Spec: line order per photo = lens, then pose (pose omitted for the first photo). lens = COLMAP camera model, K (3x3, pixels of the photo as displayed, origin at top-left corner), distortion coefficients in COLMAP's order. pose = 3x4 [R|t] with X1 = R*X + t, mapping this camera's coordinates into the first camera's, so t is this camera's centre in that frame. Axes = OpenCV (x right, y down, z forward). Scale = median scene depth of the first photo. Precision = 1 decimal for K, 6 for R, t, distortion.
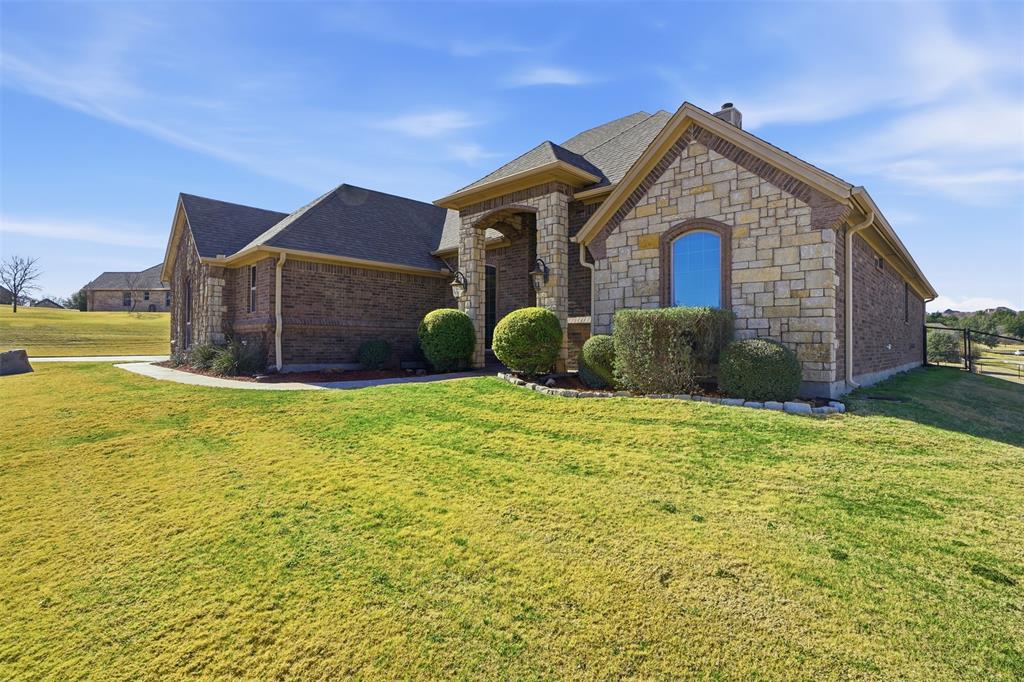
lens RADIAL K [[477.9, 0, 511.9], [0, 477.9, 339.3], [0, 0, 1]] dist [-0.019293, 0.002410]
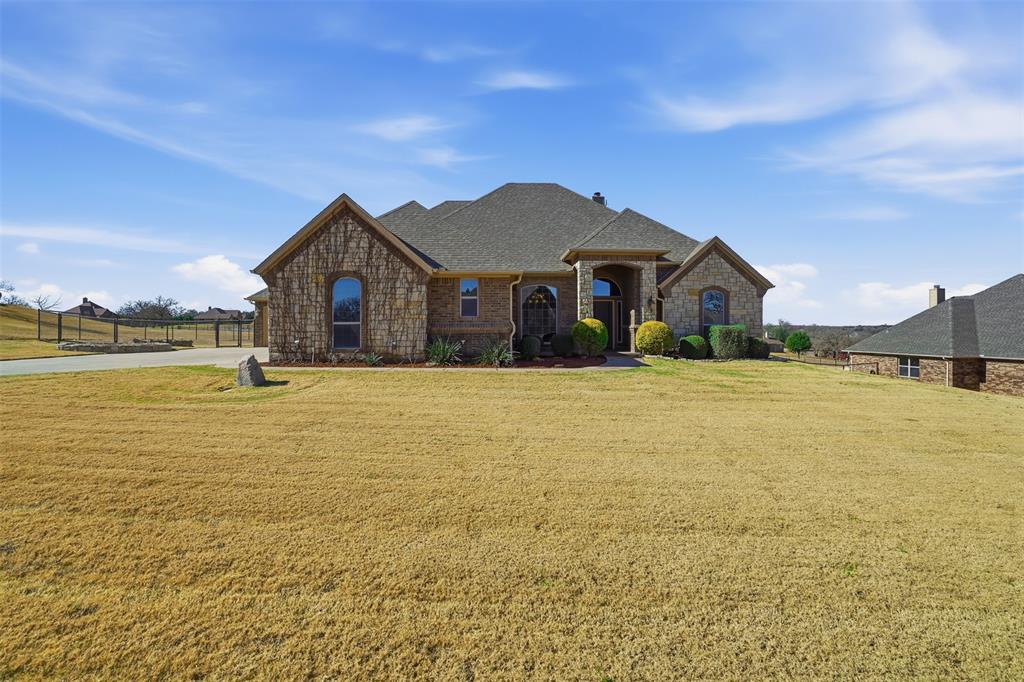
lens RADIAL K [[477.9, 0, 518.8], [0, 477.9, 331.8], [0, 0, 1]] dist [-0.019293, 0.002410]
pose [[0.710665, -0.003395, 0.703522, -1.823212], [-0.001755, 0.999977, 0.006598, -0.035843], [-0.703528, -0.005923, 0.710642, 0.004300]]
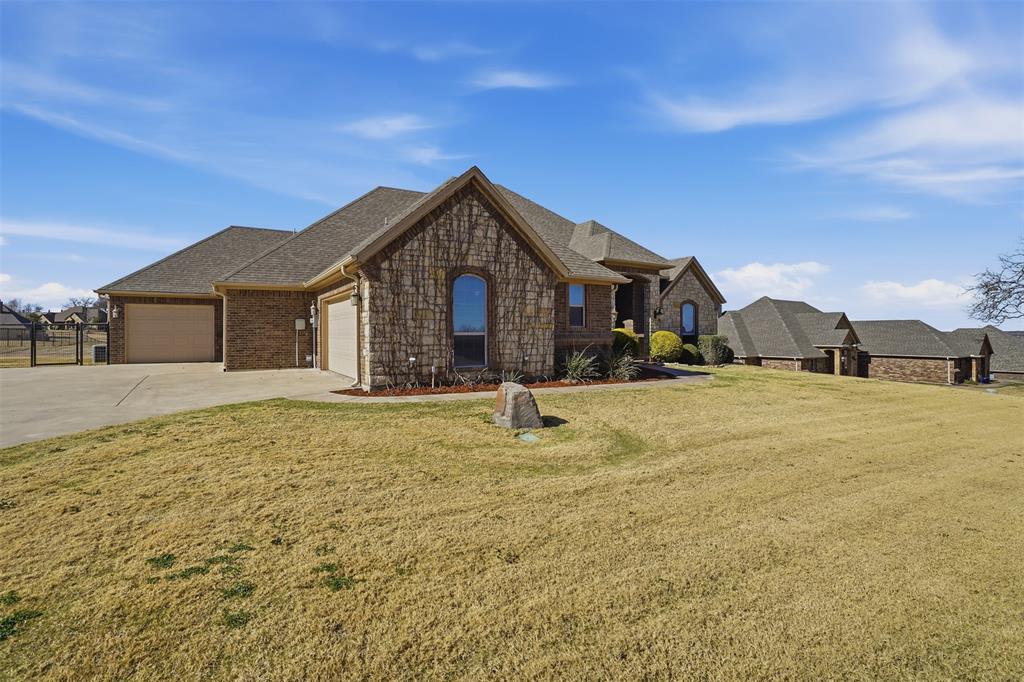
lens RADIAL K [[477.9, 0, 518.1], [0, 477.9, 338.0], [0, 0, 1]] dist [-0.019293, 0.002410]
pose [[0.271784, -0.009977, 0.962306, -2.280296], [-0.007533, 0.999894, 0.012494, -0.058904], [-0.962329, -0.010645, 0.271680, 1.111734]]
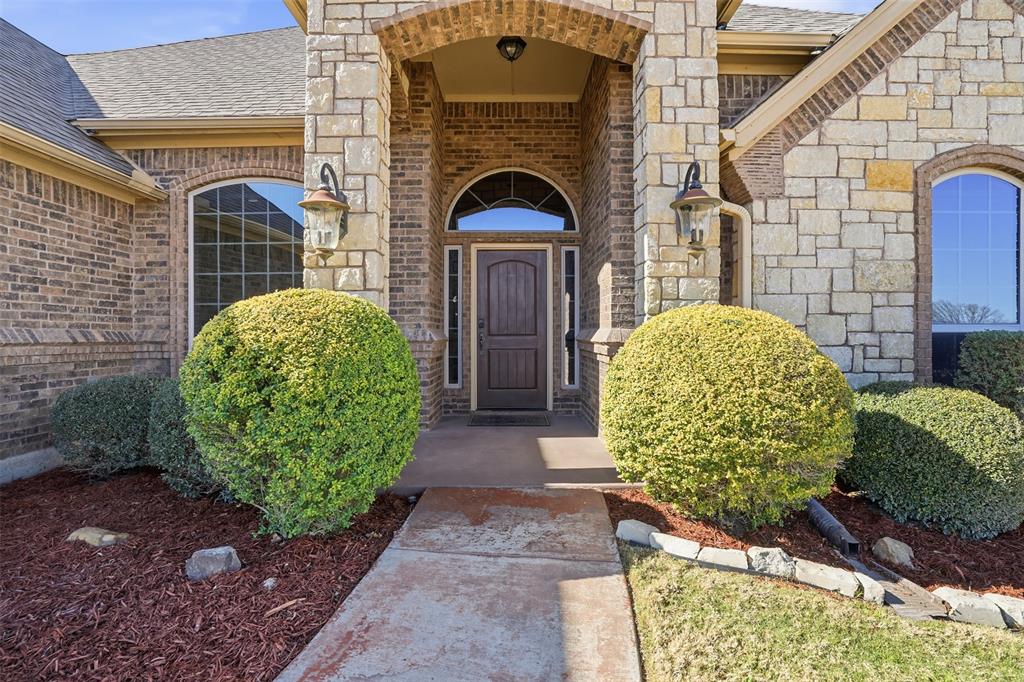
lens RADIAL K [[477.9, 0, 516.8], [0, 477.9, 338.4], [0, 0, 1]] dist [-0.019293, 0.002410]
pose [[0.727933, -0.007304, 0.685609, -0.294372], [-0.002365, 0.999911, 0.013162, -0.050574], [-0.685644, -0.011203, 0.727851, 0.906904]]
